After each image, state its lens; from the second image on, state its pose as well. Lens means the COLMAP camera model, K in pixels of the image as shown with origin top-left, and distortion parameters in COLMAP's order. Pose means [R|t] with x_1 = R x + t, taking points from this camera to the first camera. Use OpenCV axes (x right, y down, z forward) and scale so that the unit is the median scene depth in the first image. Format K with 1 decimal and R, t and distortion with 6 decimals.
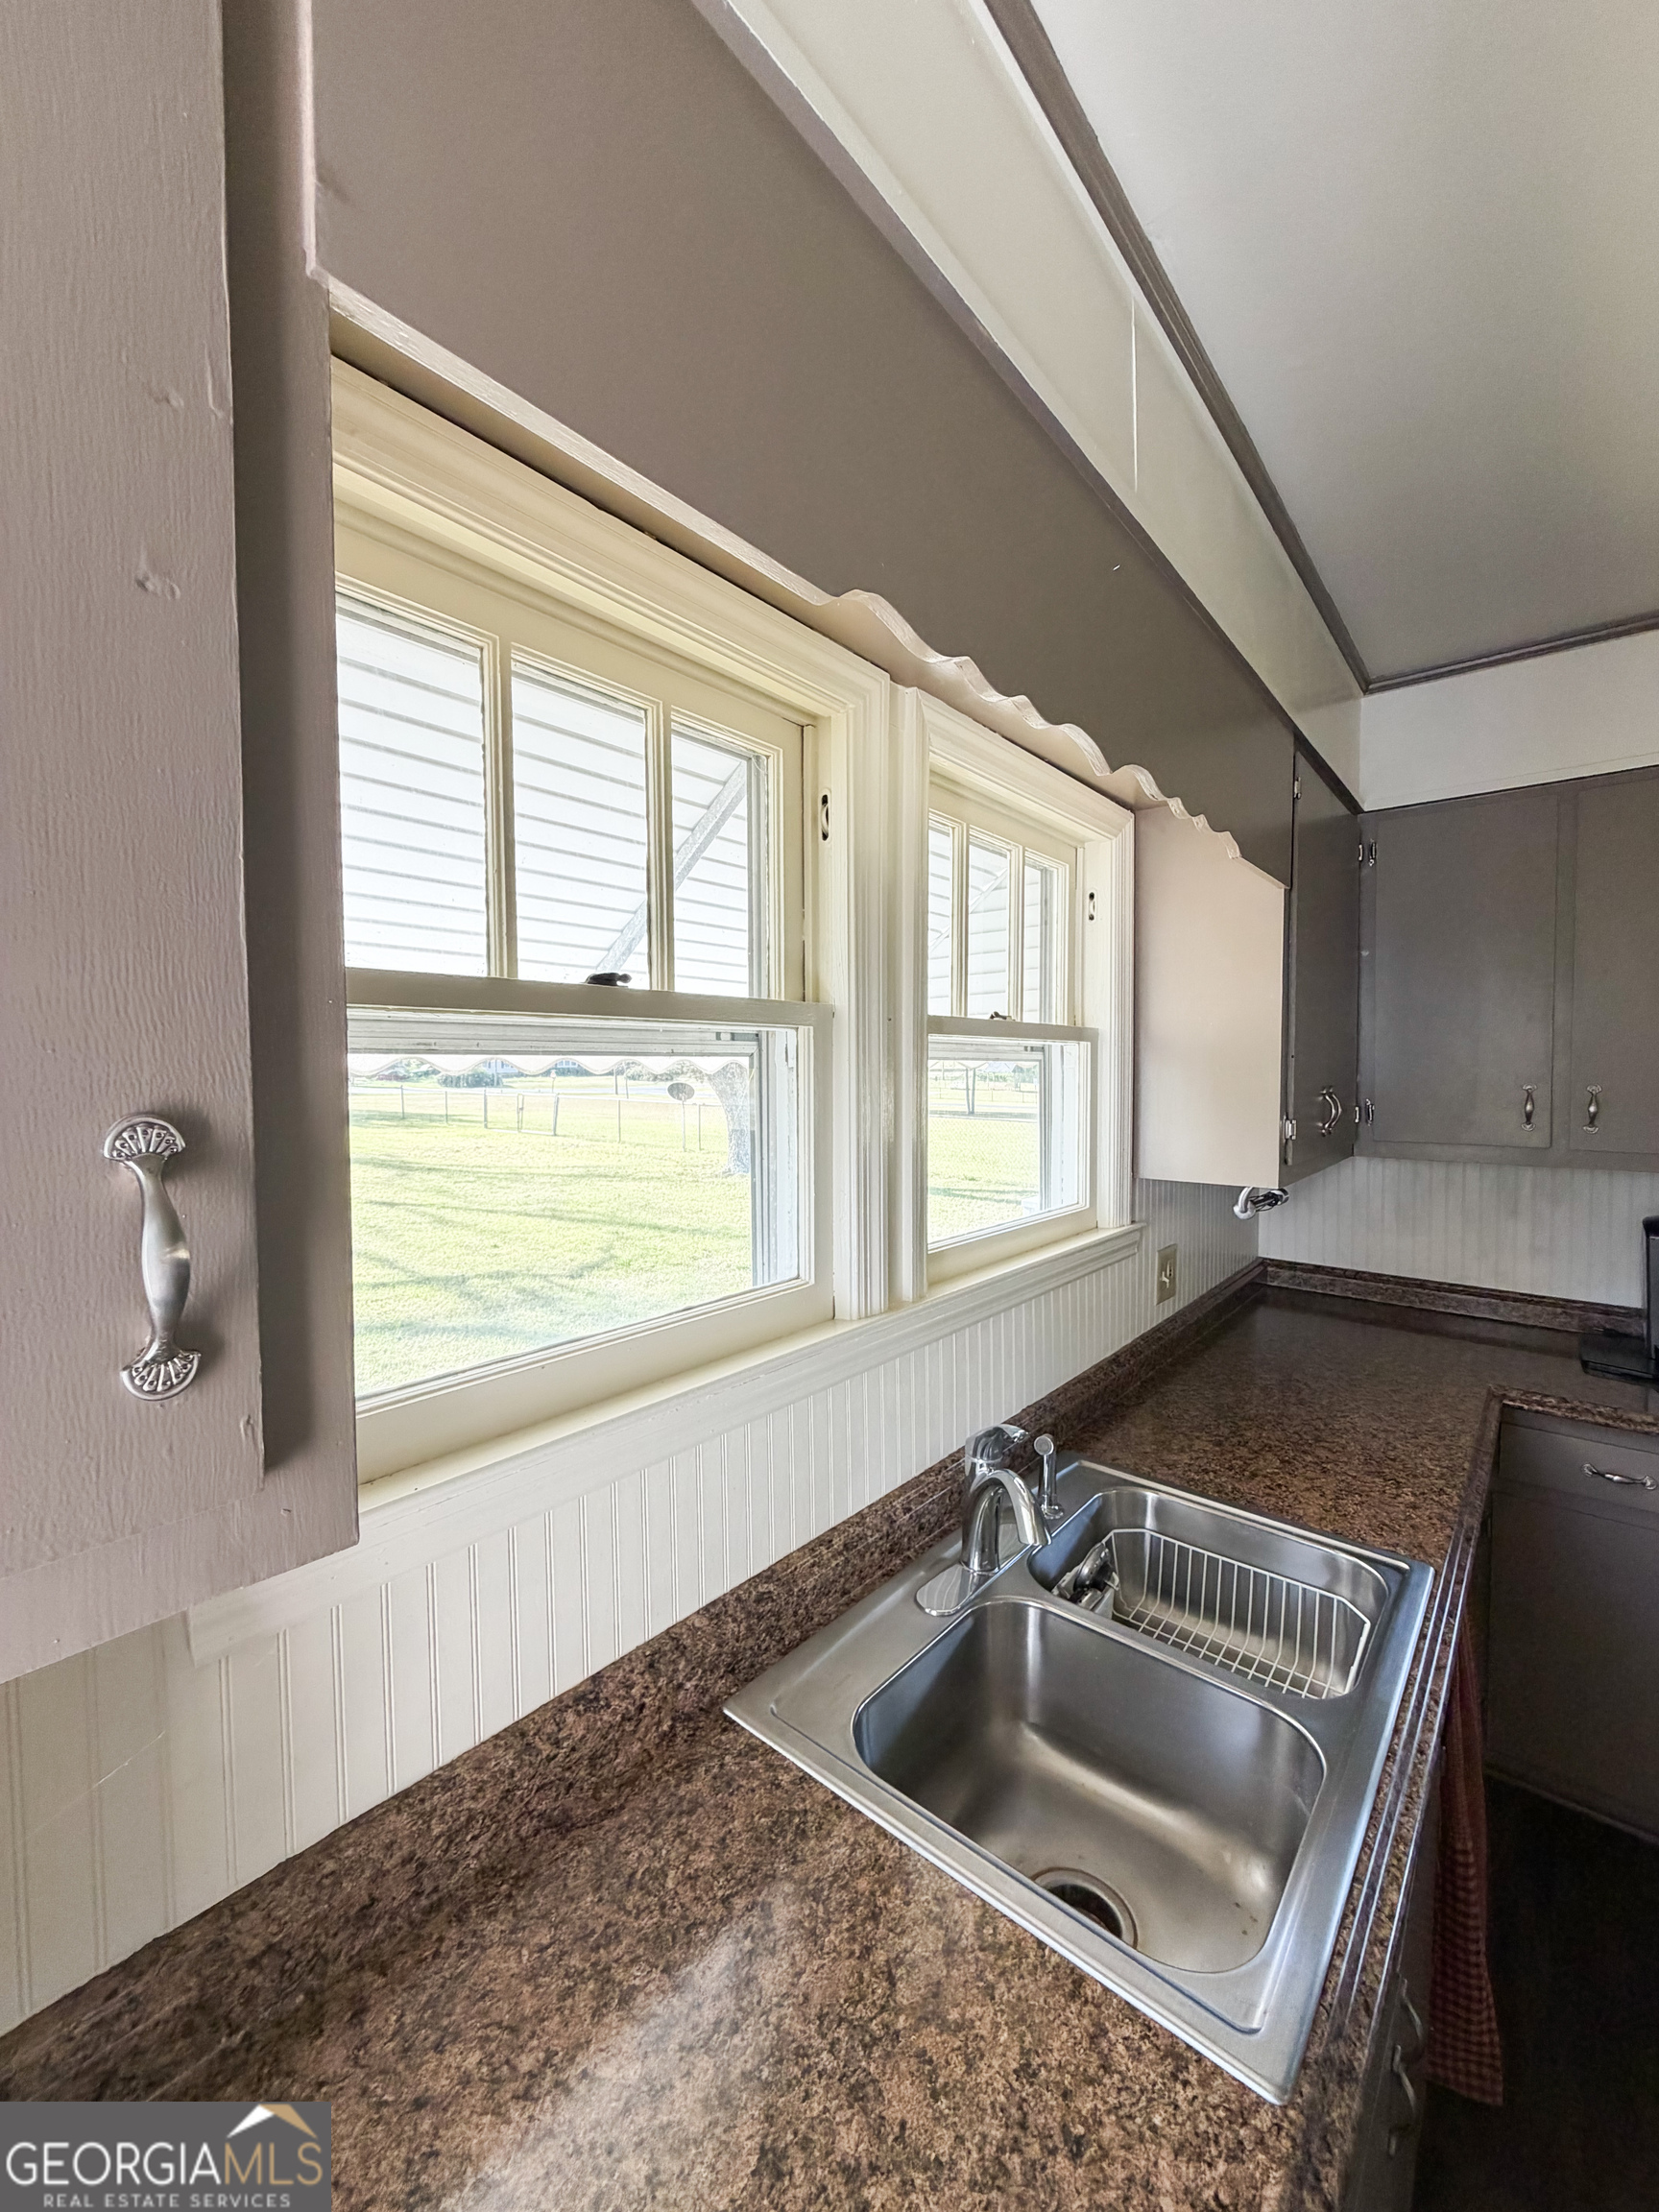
lens RADIAL K [[887.5, 0, 825.2], [0, 887.5, 1095.1], [0, 0, 1]] dist [-0.002001, 0.000641]
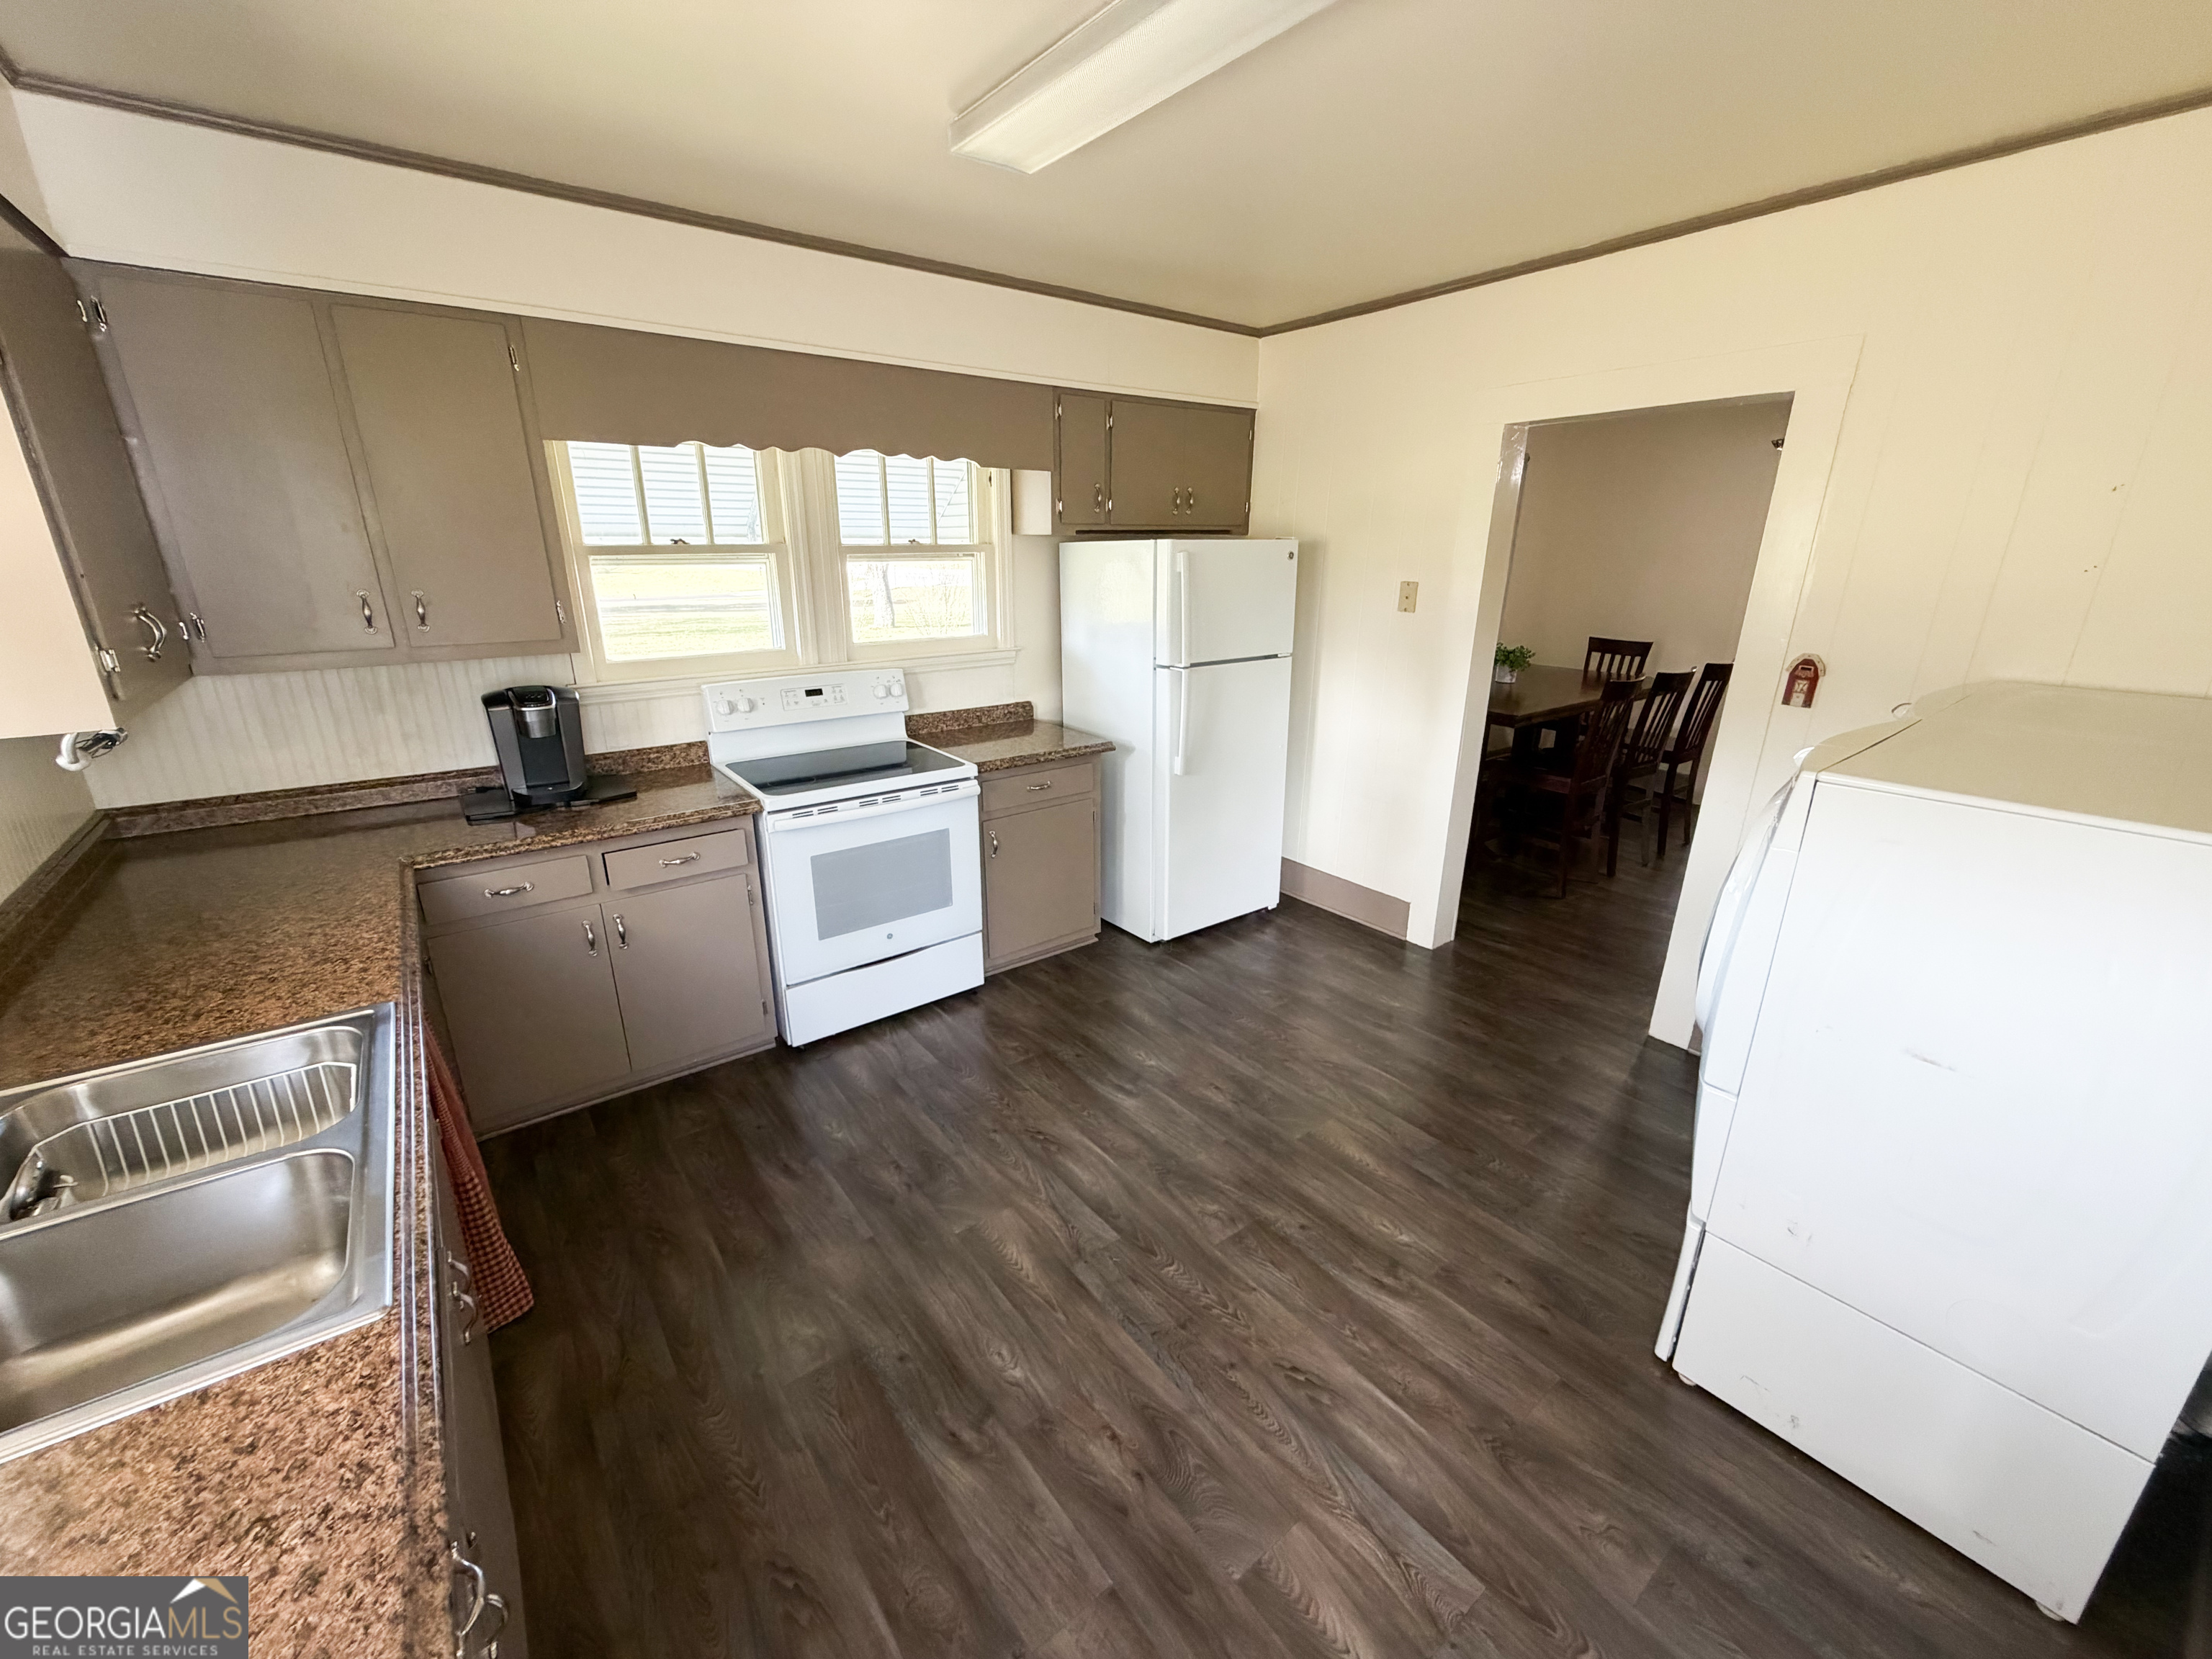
lens RADIAL K [[887.5, 0, 1102.6], [0, 887.5, 830.6], [0, 0, 1]] dist [-0.002001, 0.000641]
pose [[0.223200, -0.299578, 0.927596, -0.170534], [0.029878, 0.953258, 0.300676, -0.047166], [-0.974315, -0.039396, 0.221719, -0.233864]]
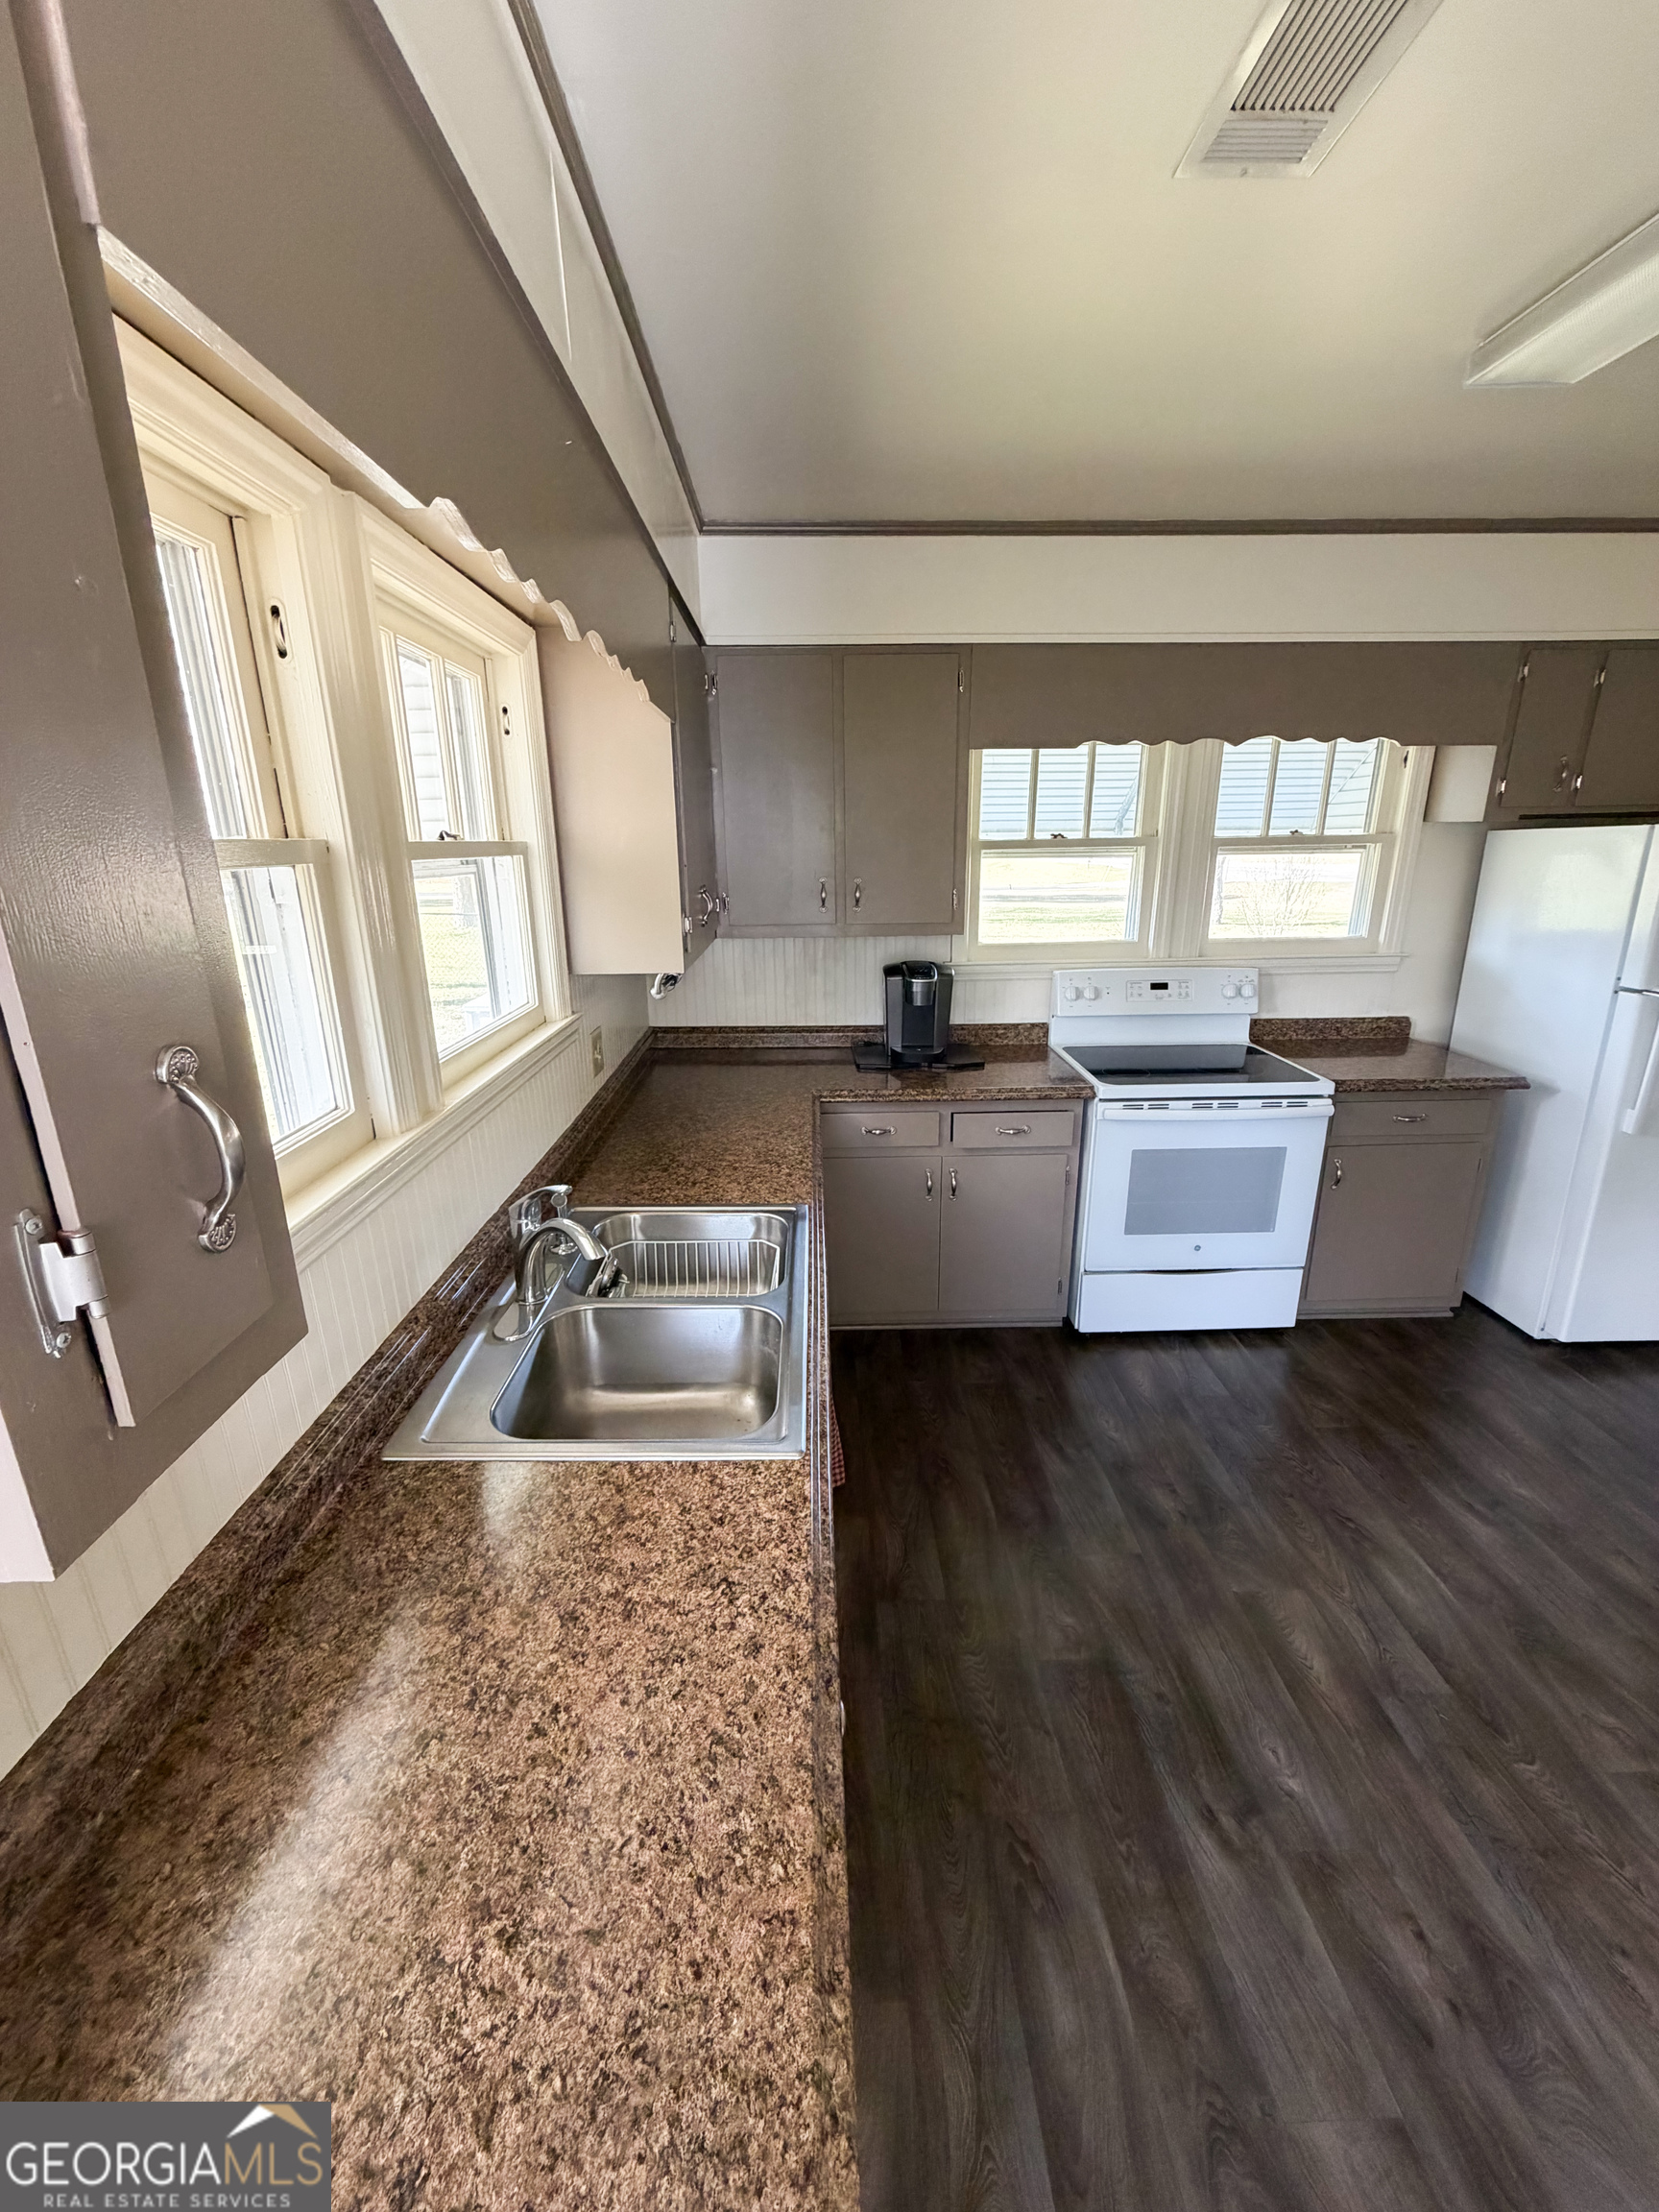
lens RADIAL K [[887.5, 0, 825.4], [0, 887.5, 1099.0], [0, 0, 1]] dist [-0.002001, 0.000641]
pose [[0.756026, -0.191656, 0.625853, -0.218149], [0.033027, 0.966123, 0.255961, -0.049778], [-0.653707, -0.172843, 0.736744, -0.140801]]
